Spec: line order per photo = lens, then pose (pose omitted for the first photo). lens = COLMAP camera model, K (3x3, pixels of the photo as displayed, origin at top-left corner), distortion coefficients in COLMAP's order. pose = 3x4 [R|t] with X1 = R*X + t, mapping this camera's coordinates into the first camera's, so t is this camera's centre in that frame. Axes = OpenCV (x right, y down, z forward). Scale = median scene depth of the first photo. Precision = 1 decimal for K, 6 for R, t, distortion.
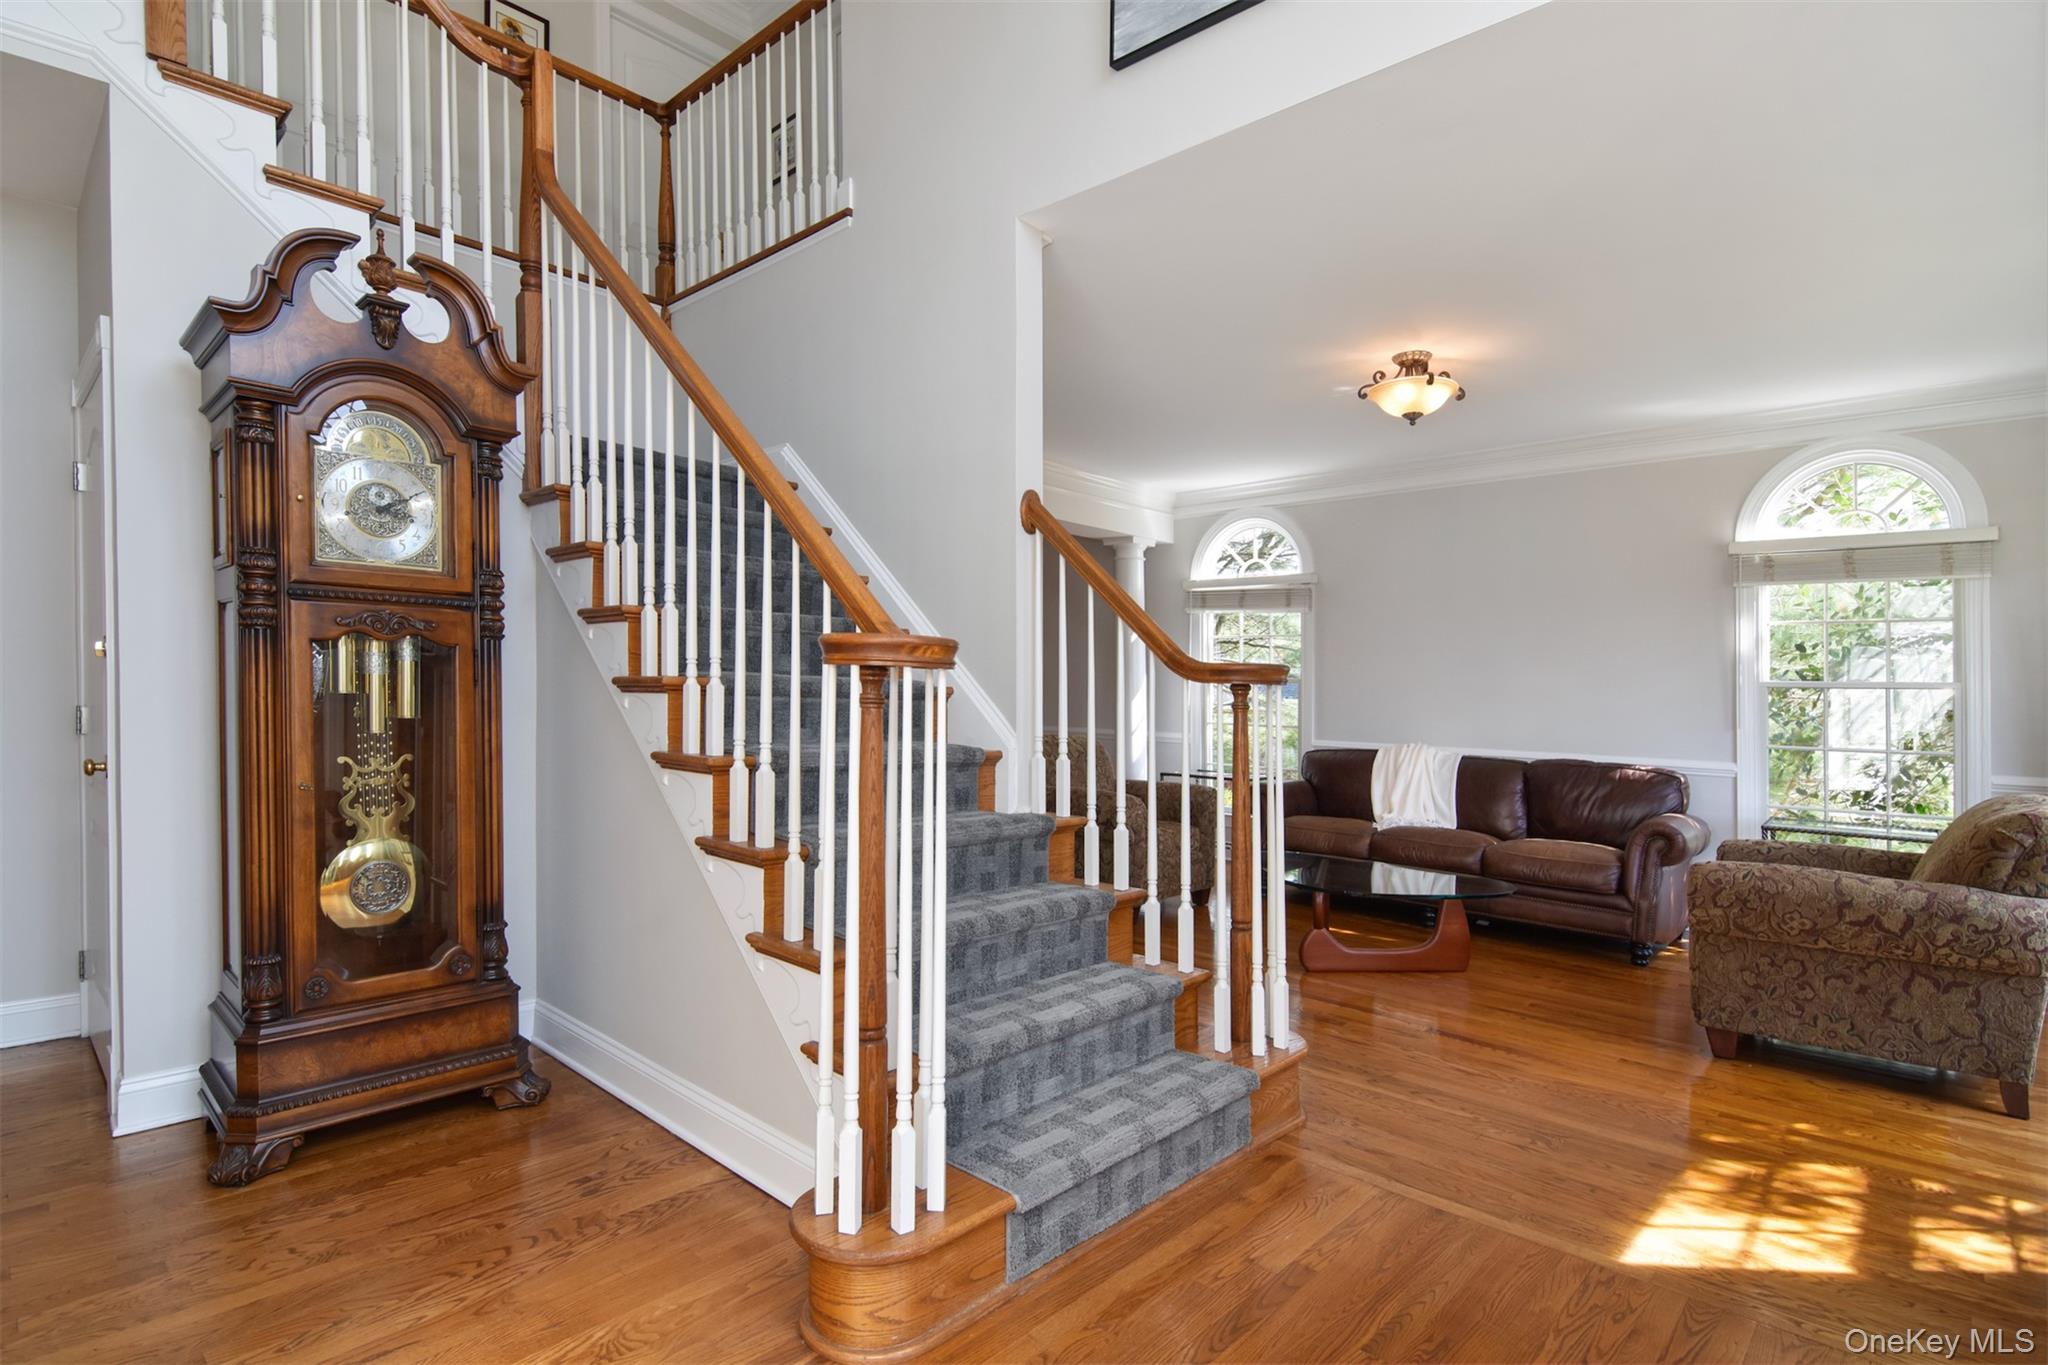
lens RADIAL K [[1078.4, 0, 1036.1], [0, 1078.4, 642.6], [0, 0, 1]] dist [-0.007084, -0.001812]
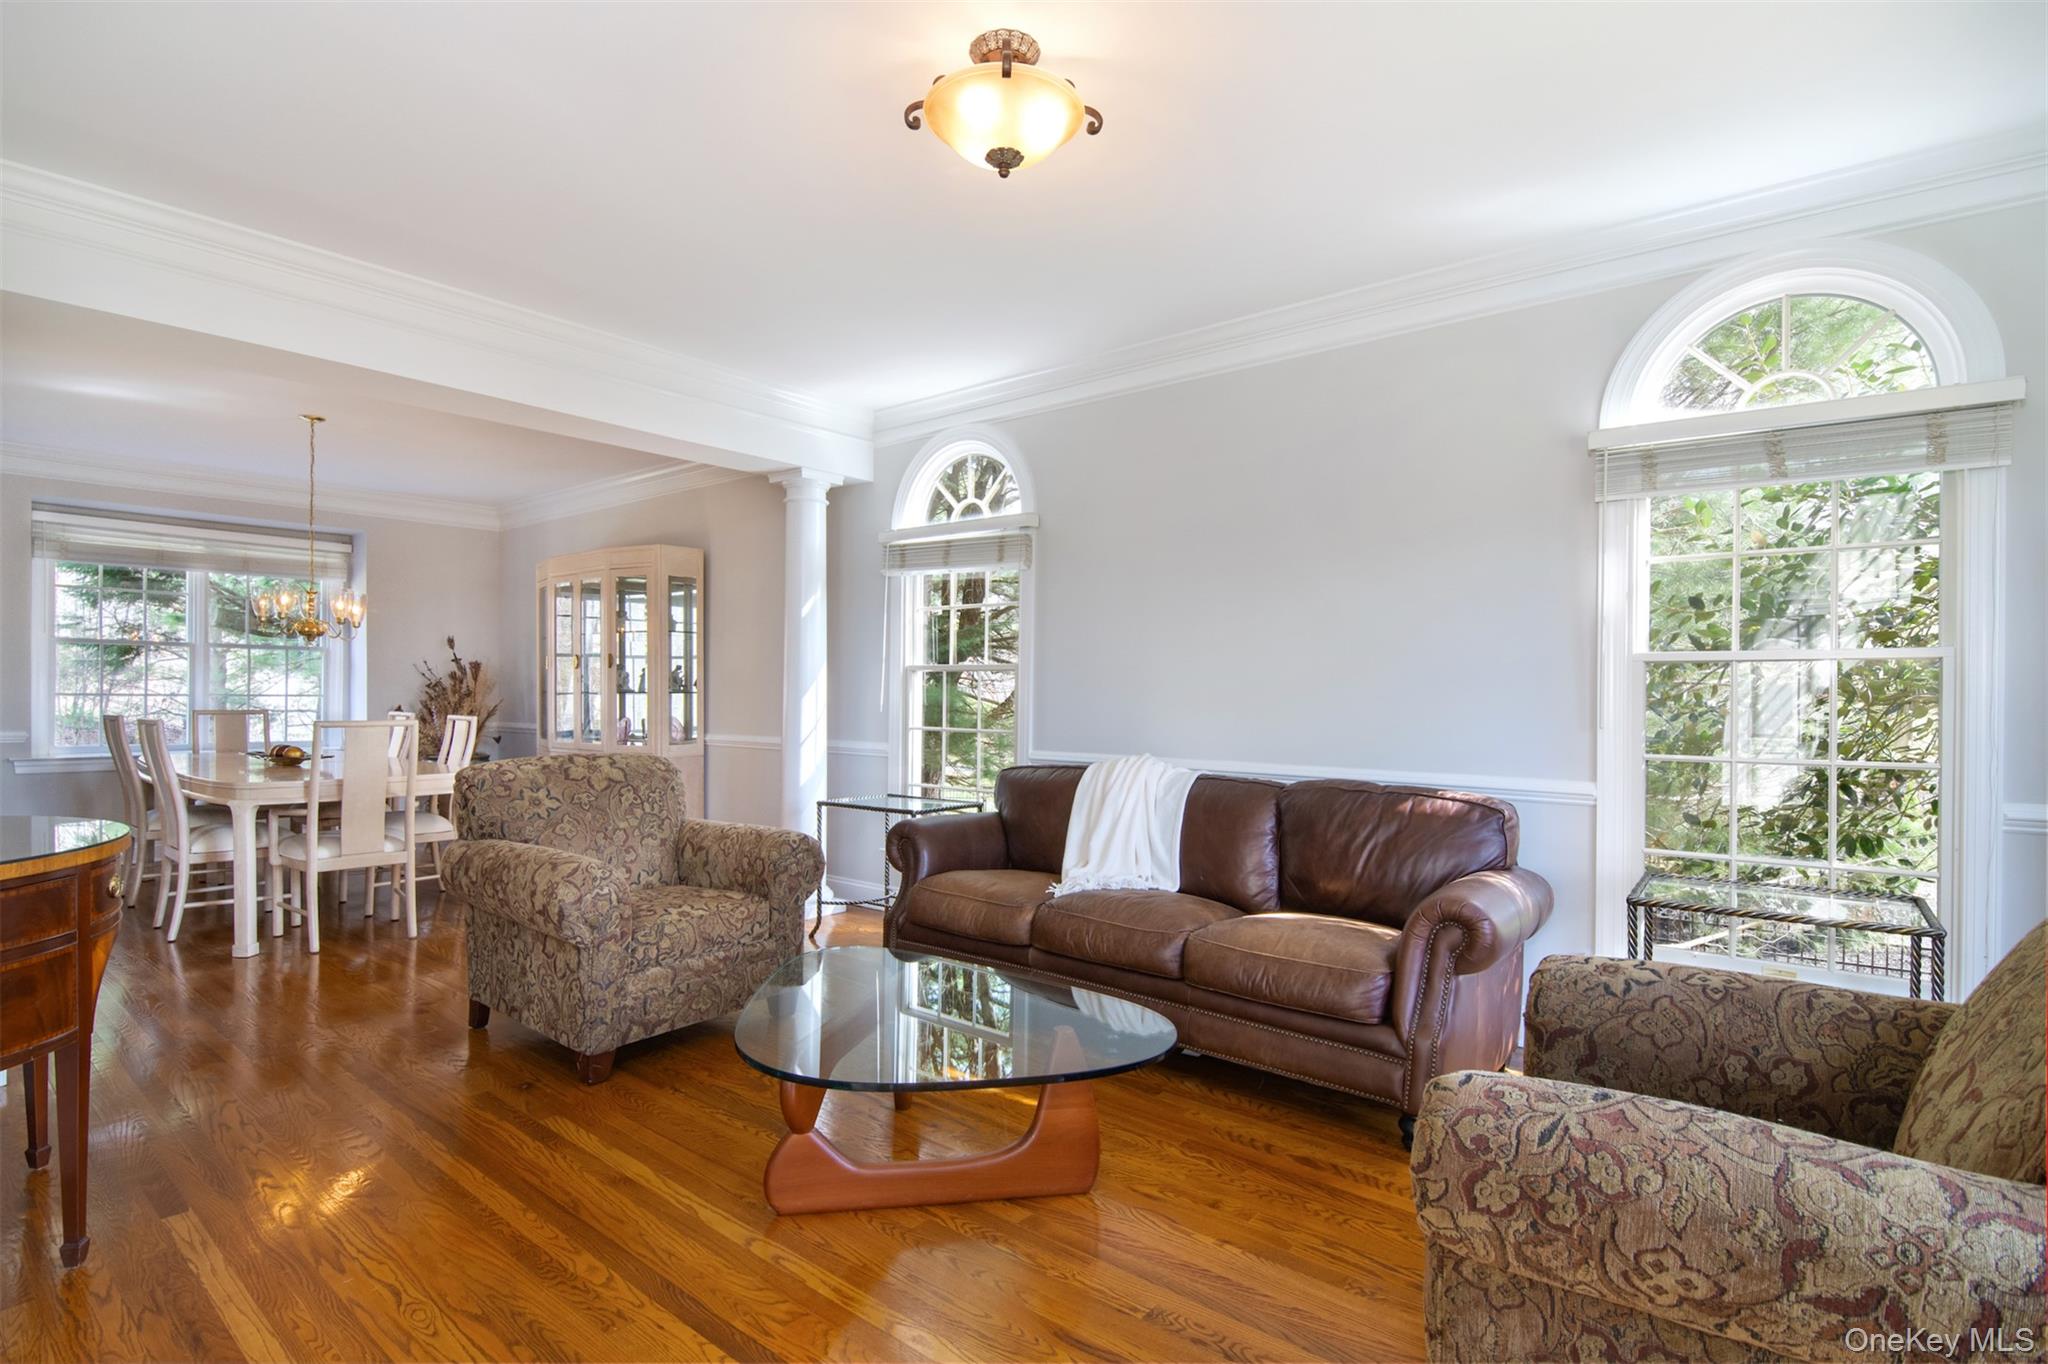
lens RADIAL K [[1078.4, 0, 1042.1], [0, 1078.4, 688.2], [0, 0, 1]] dist [-0.007084, -0.001812]
pose [[0.997304, -0.014367, 0.071967, 0.287957], [0.011194, 0.998956, 0.044300, 0.025216], [-0.072528, -0.043375, 0.996423, 0.403461]]
